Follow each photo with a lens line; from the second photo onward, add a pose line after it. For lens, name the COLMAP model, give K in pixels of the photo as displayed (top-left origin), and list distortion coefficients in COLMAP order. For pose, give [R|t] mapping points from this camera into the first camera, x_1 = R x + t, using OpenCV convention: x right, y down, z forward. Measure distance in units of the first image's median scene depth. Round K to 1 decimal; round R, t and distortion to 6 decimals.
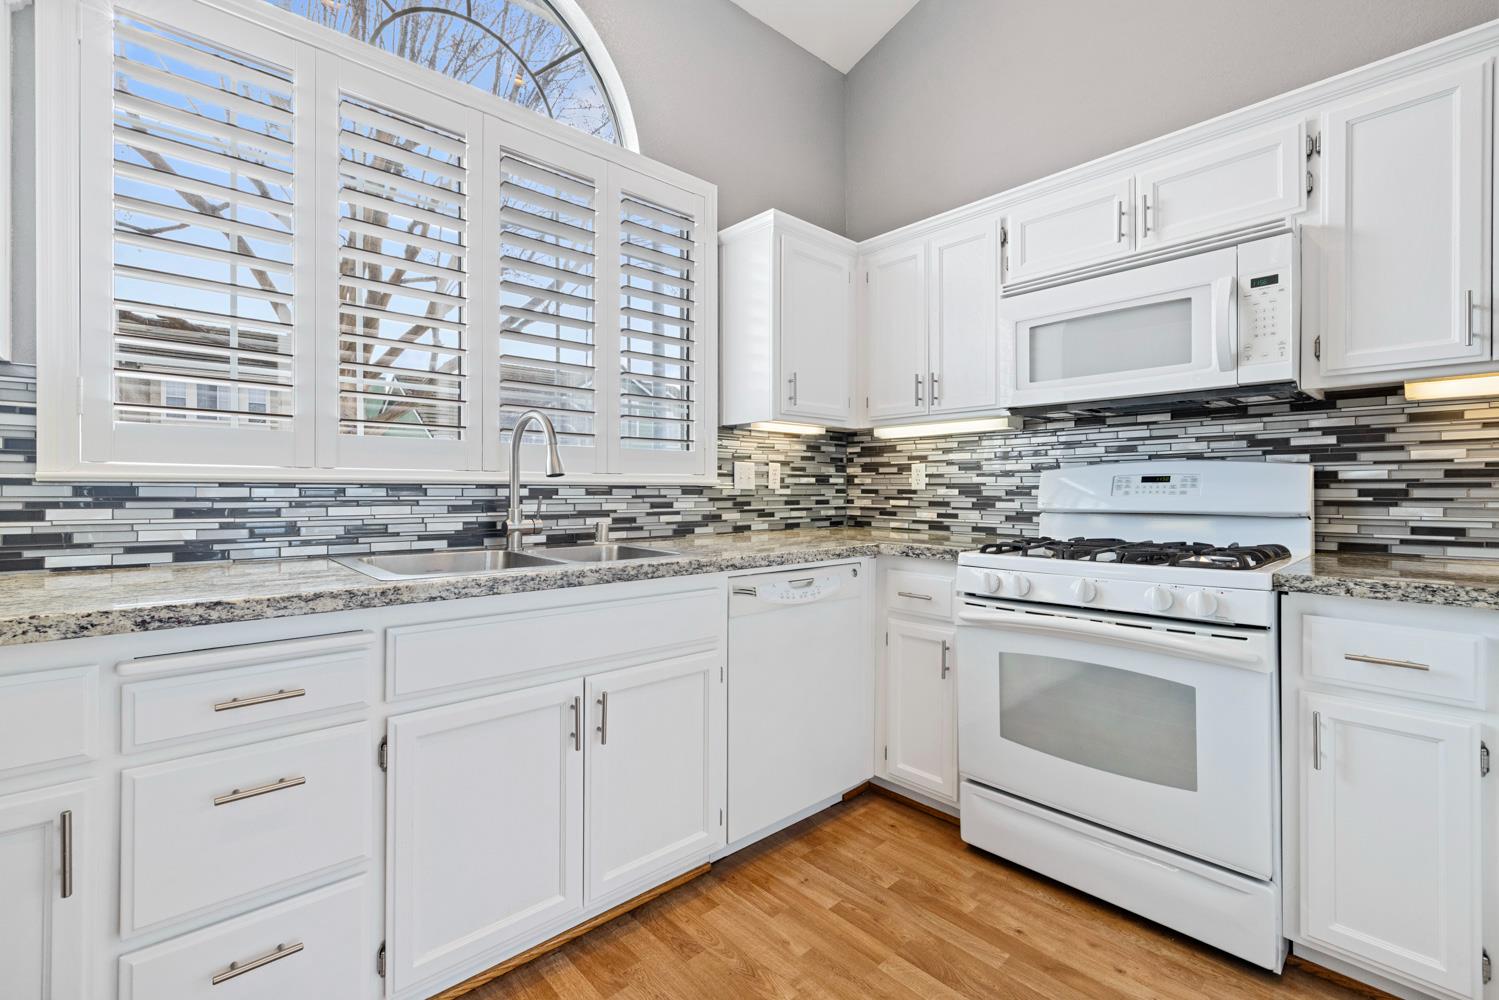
lens RADIAL K [[625.8, 0, 739.6], [0, 625.8, 496.4], [0, 0, 1]] dist [0.006914, -0.001687]
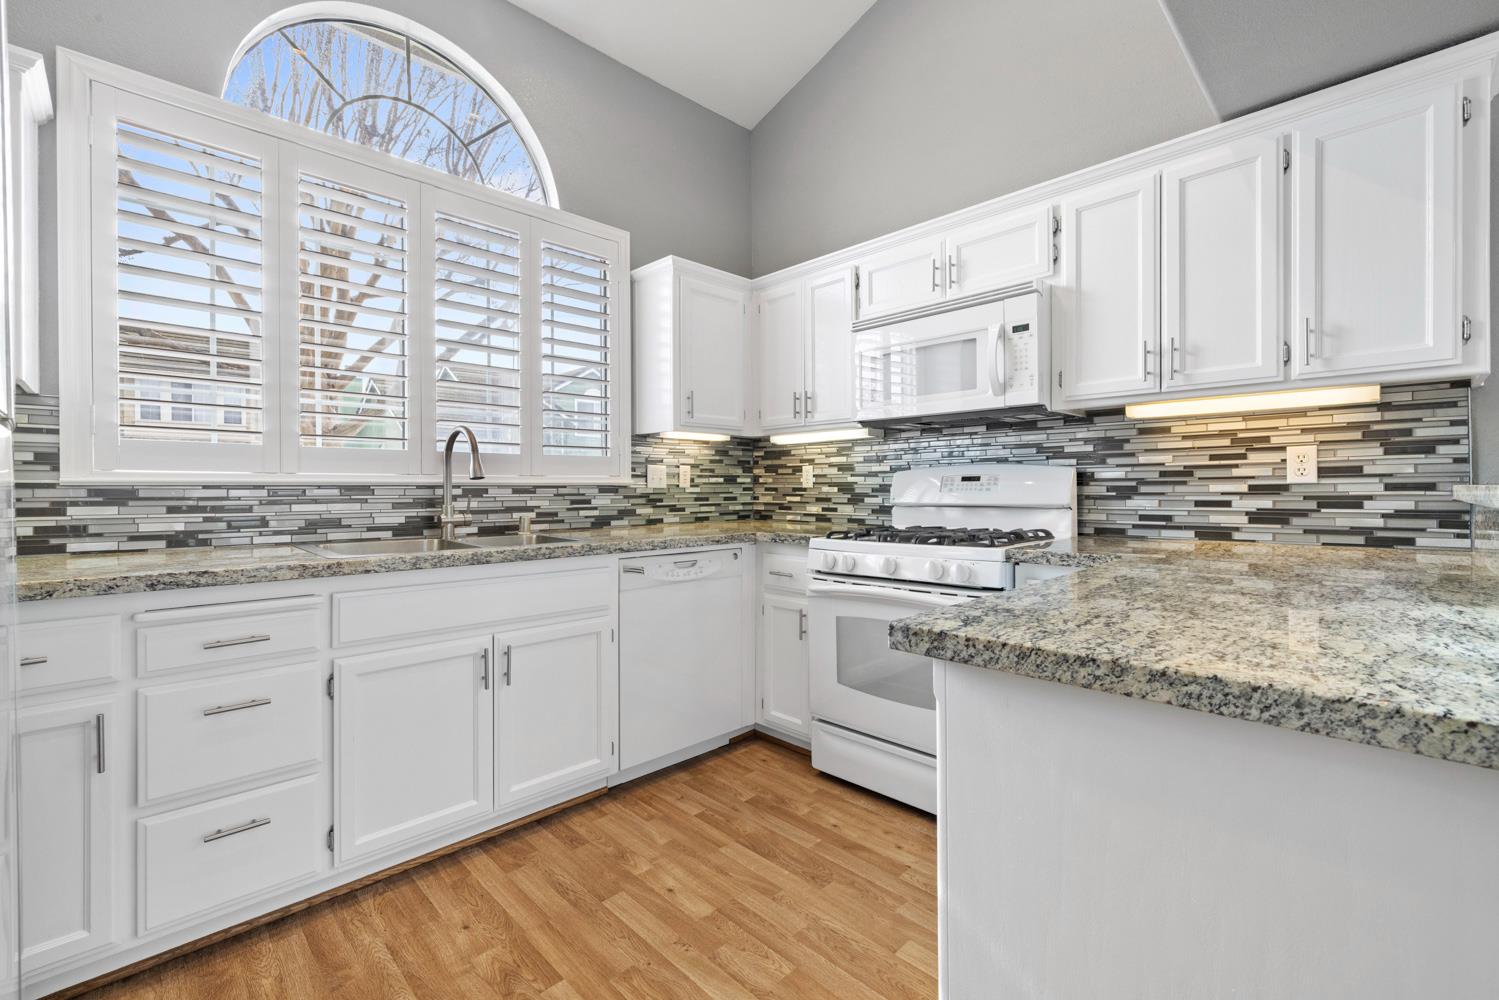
lens RADIAL K [[625.8, 0, 749.0], [0, 625.8, 496.1], [0, 0, 1]] dist [0.006914, -0.001687]
pose [[0.999486, -0.005282, 0.031624, 0.203677], [0.005170, 0.999980, 0.003608, 0.000393], [-0.031642, -0.003442, 0.999493, -0.264120]]
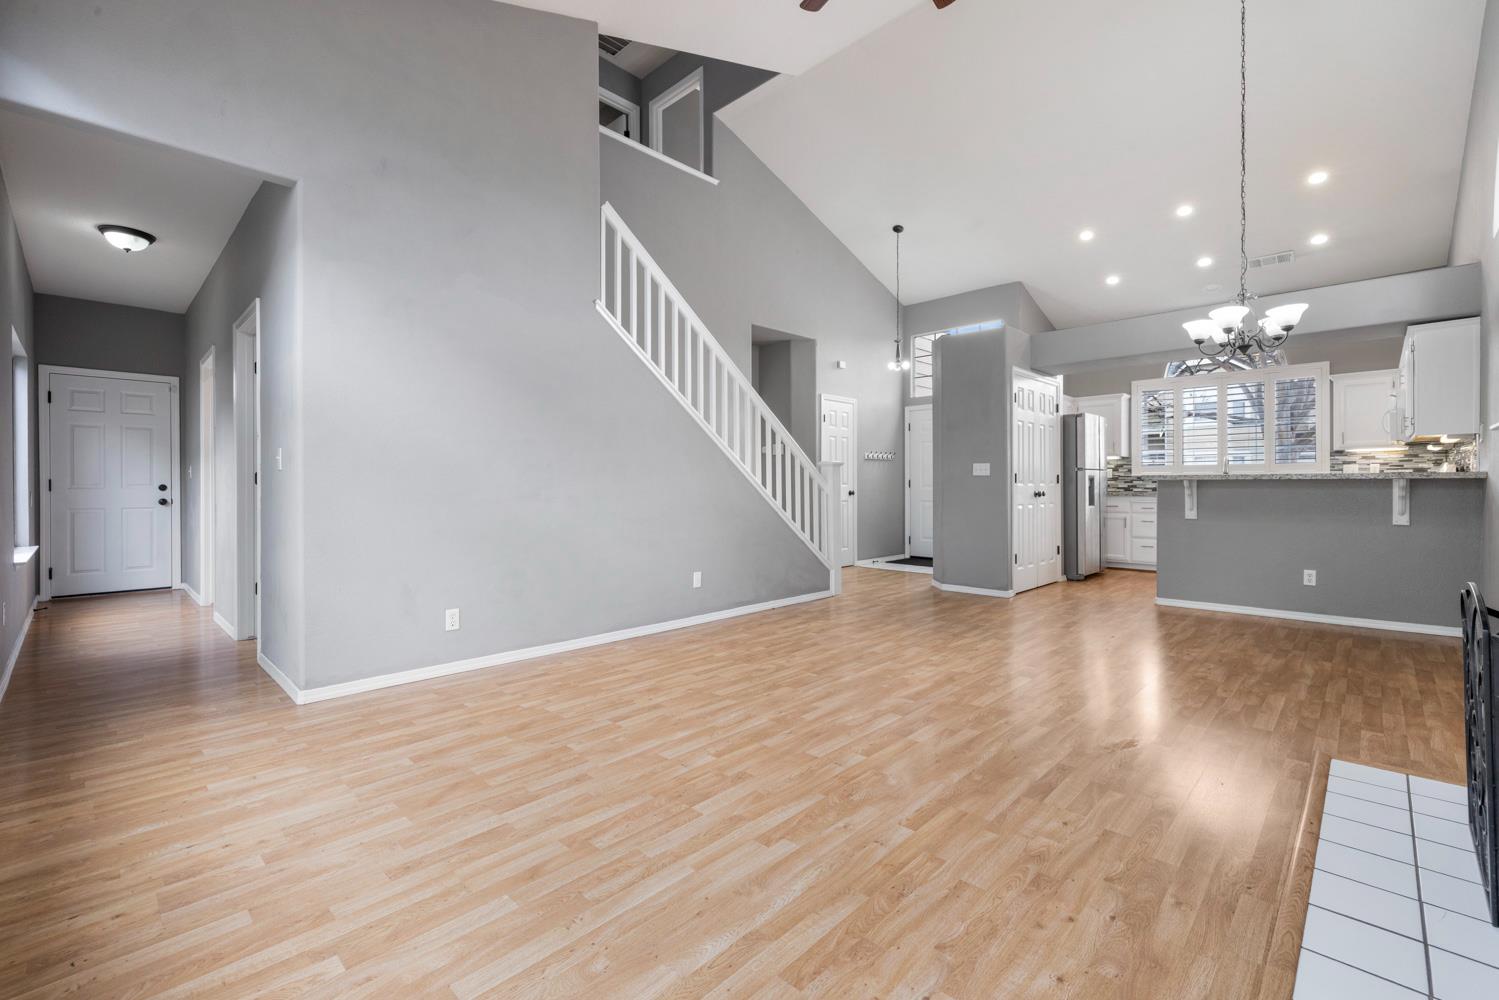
lens RADIAL K [[625.8, 0, 736.2], [0, 625.8, 485.9], [0, 0, 1]] dist [0.006914, -0.001687]
pose [[0.058810, 0.002058, -0.998267, 3.295821], [-0.004813, 0.999987, 0.001778, 0.051946], [0.998258, 0.004700, 0.058819, -2.206492]]
